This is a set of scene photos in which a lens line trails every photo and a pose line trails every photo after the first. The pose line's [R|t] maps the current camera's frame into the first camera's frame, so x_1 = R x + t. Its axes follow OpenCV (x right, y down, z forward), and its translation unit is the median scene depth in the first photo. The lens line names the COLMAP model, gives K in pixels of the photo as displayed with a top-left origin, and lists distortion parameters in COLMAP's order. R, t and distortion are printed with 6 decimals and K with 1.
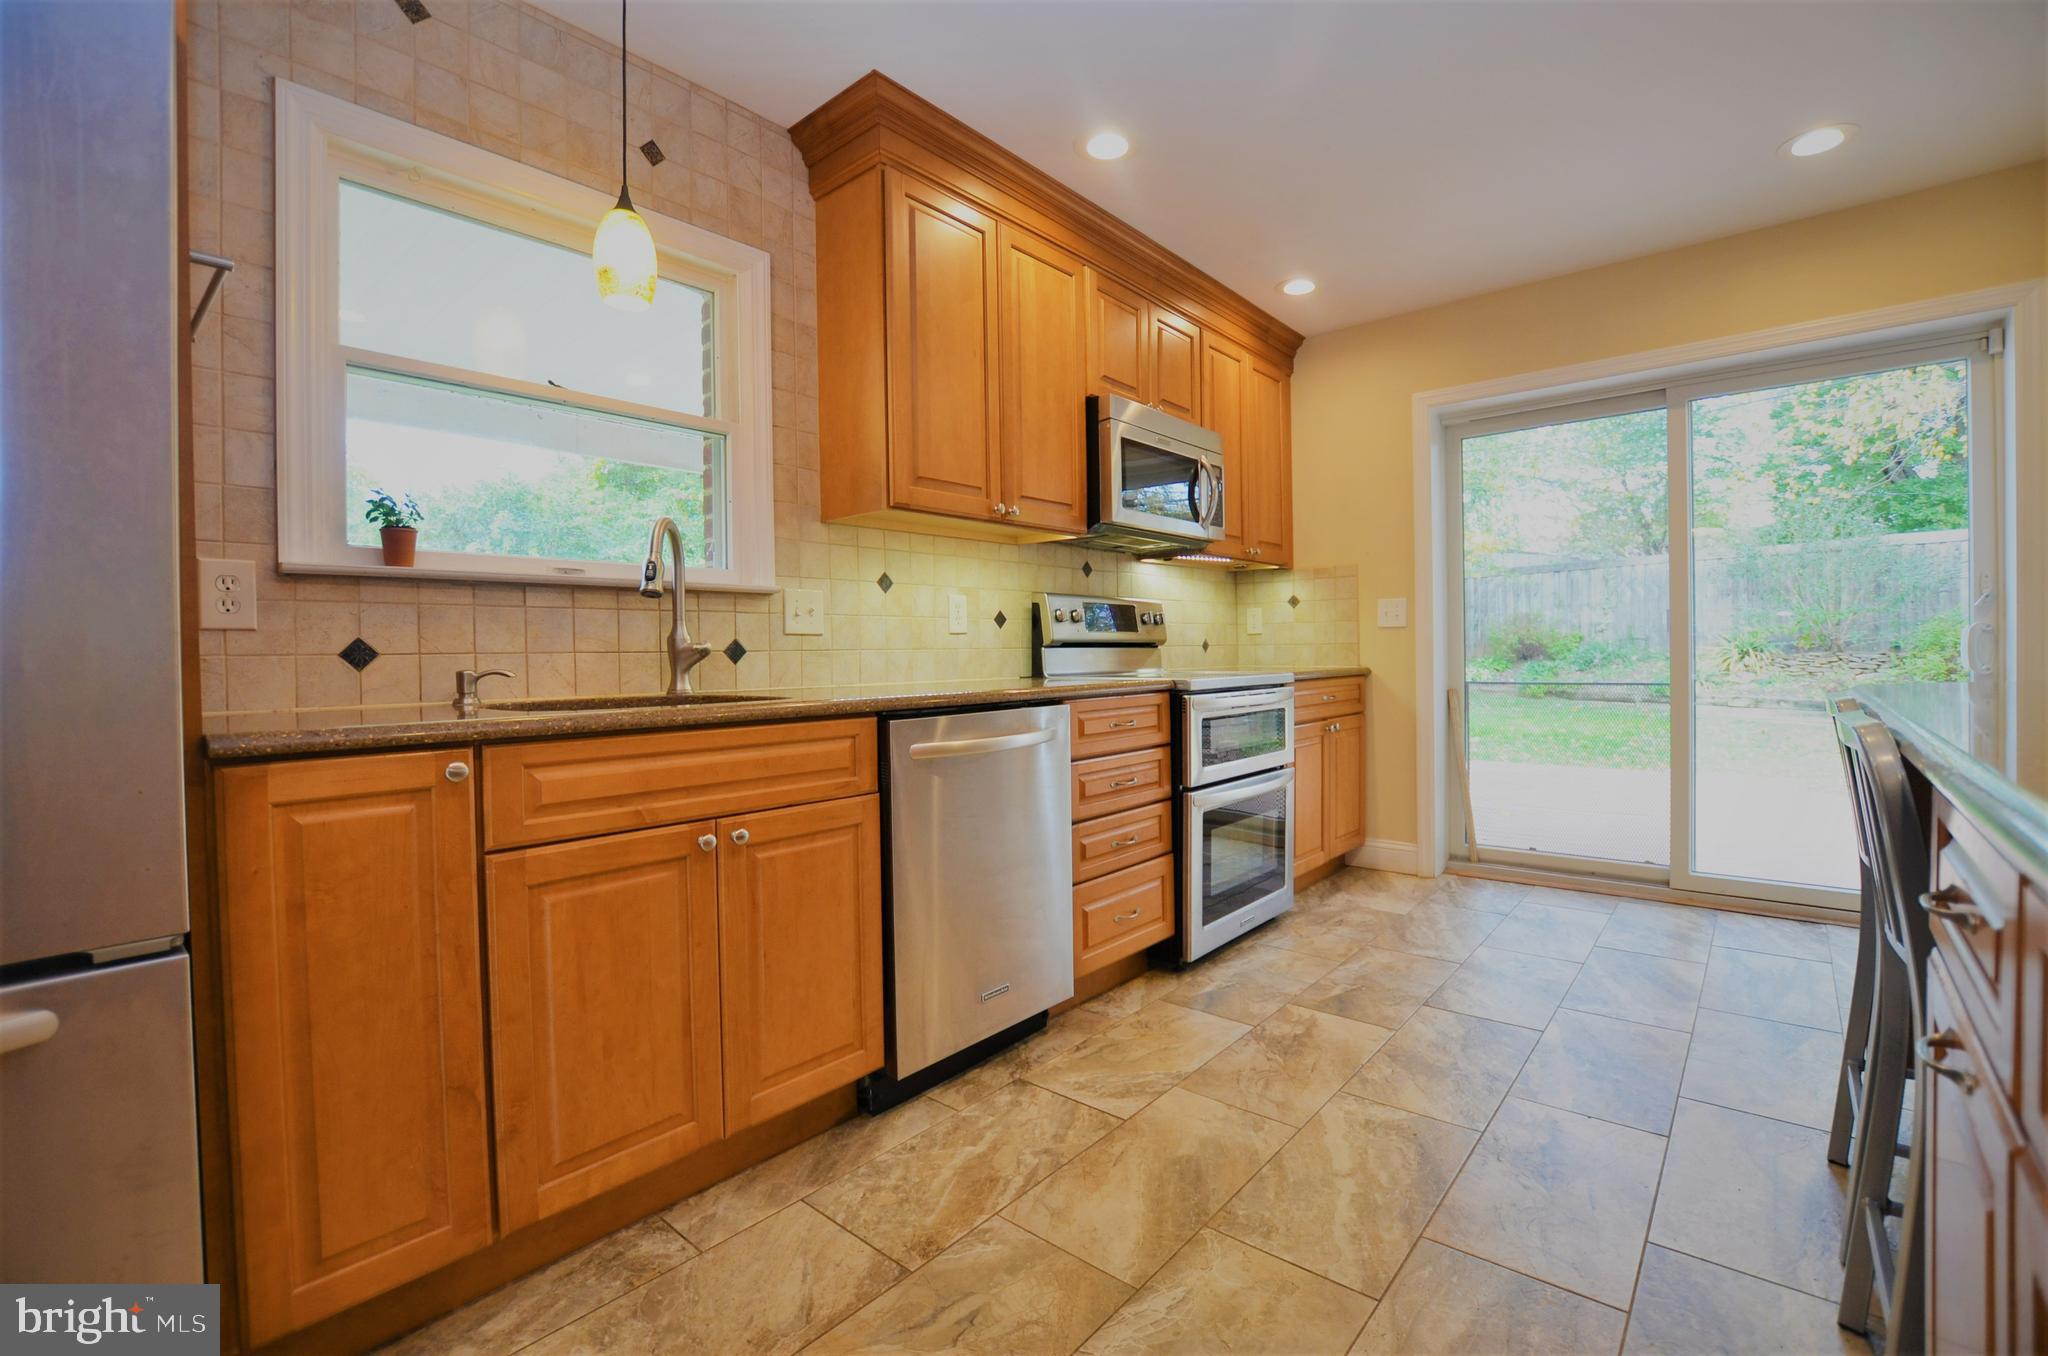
lens RADIAL K [[894.7, 0, 1032.4], [0, 894.7, 663.1], [0, 0, 1]] dist [-0.036973, 0.007078]
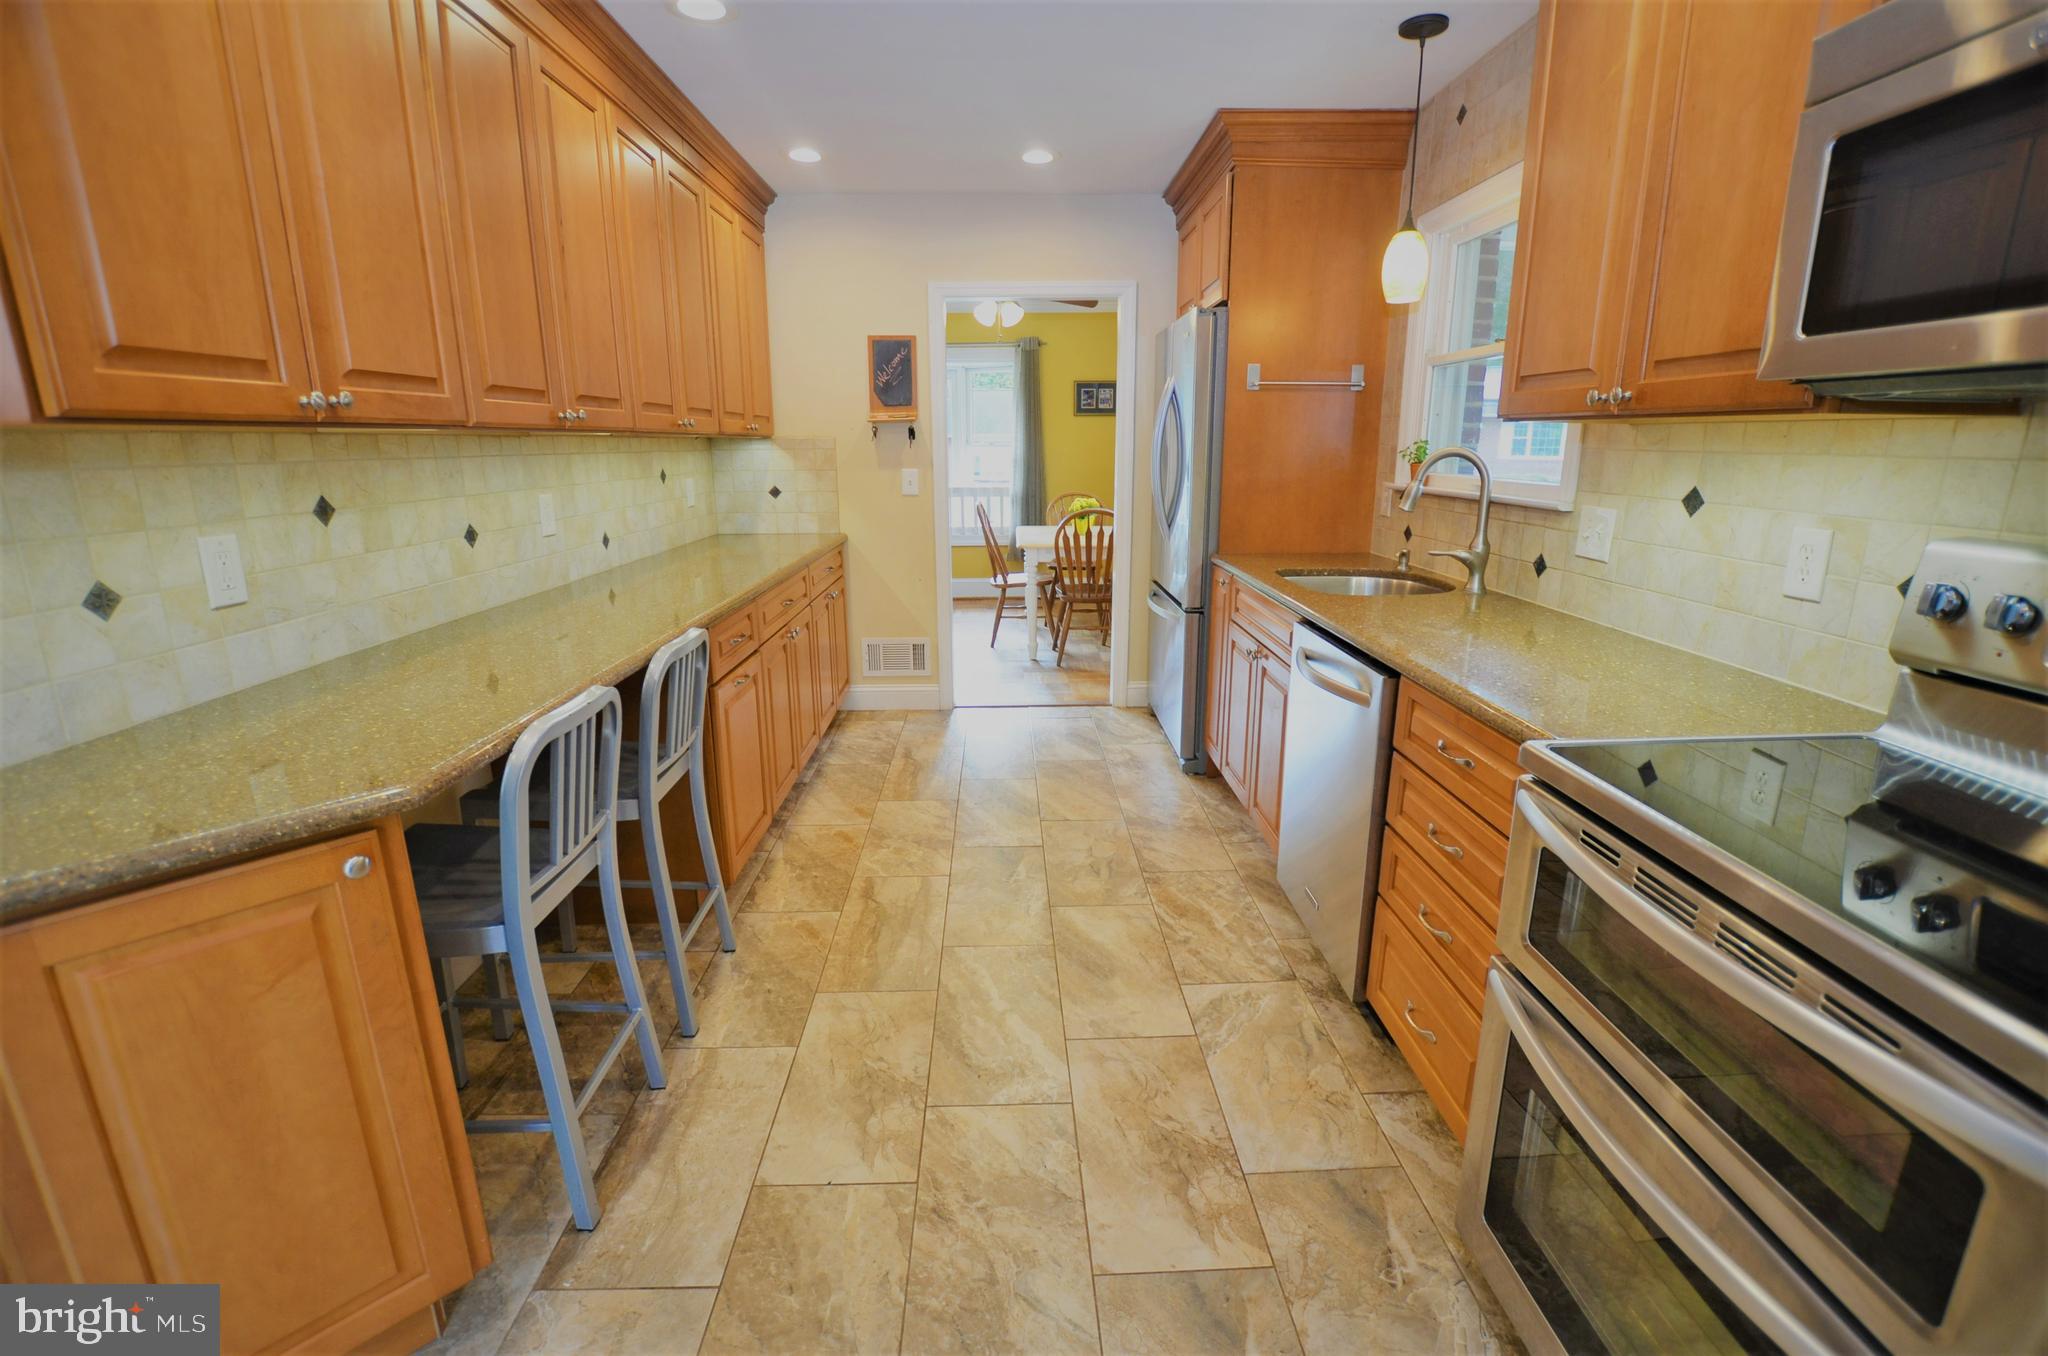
lens RADIAL K [[894.7, 0, 1032.4], [0, 894.7, 663.1], [0, 0, 1]] dist [-0.036973, 0.007078]
pose [[-0.736627, 0.179941, -0.651921, 0.738769], [0.005582, 0.965539, 0.260197, -0.163156], [0.676276, 0.188029, -0.712247, 1.272153]]
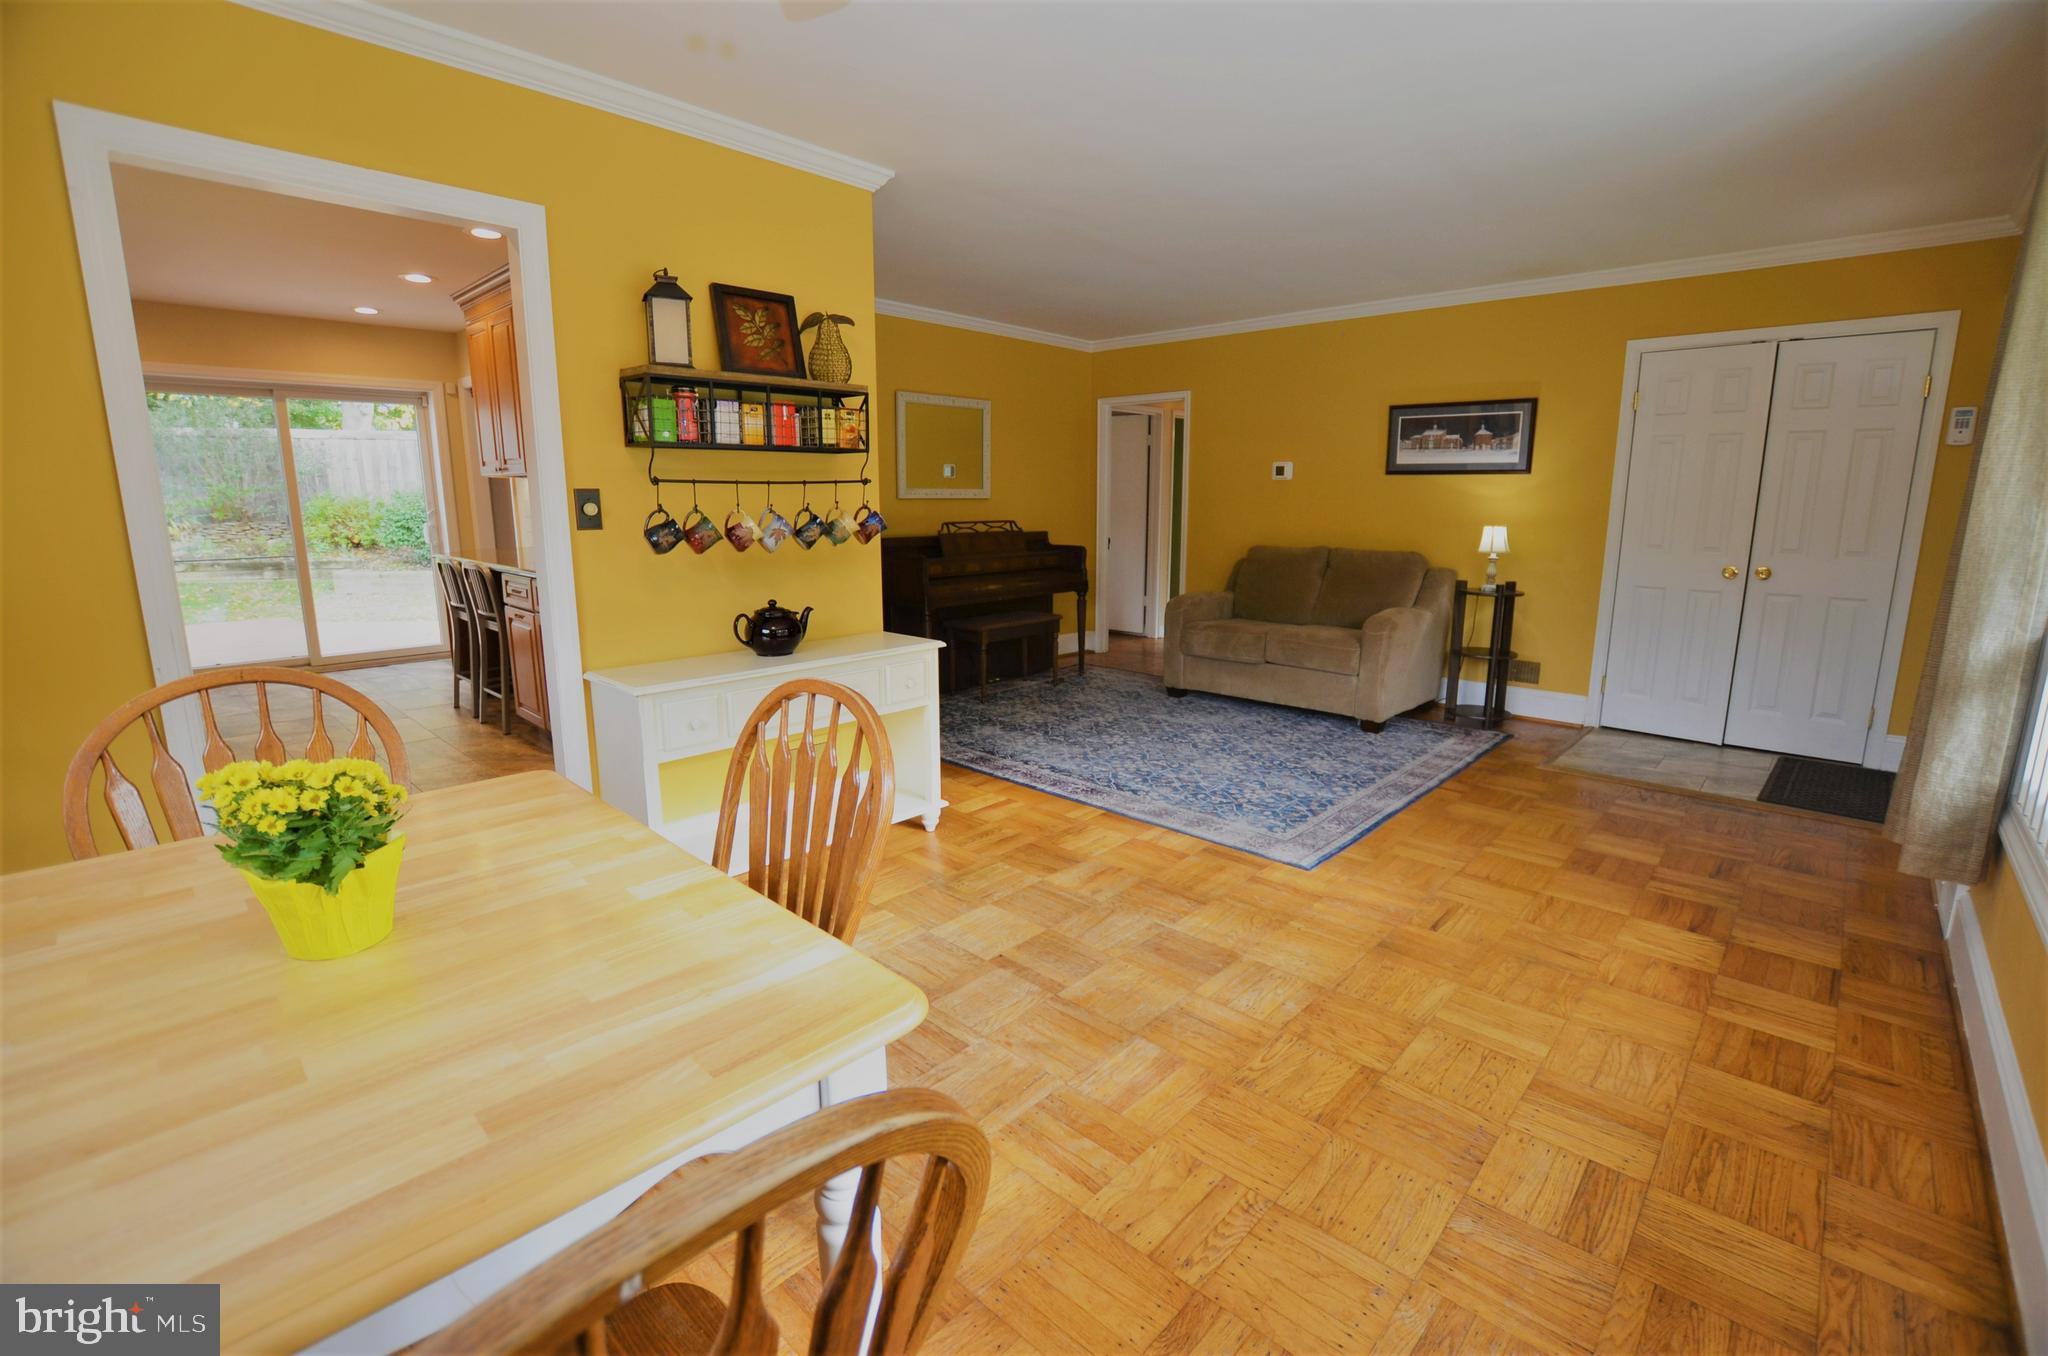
lens RADIAL K [[894.7, 0, 1032.4], [0, 894.7, 663.1], [0, 0, 1]] dist [-0.036973, 0.007078]
pose [[0.039565, -0.169672, 0.984706, -1.438496], [0.010160, 0.985495, 0.169400, -0.068176], [-0.999165, 0.003302, 0.040715, -0.833418]]
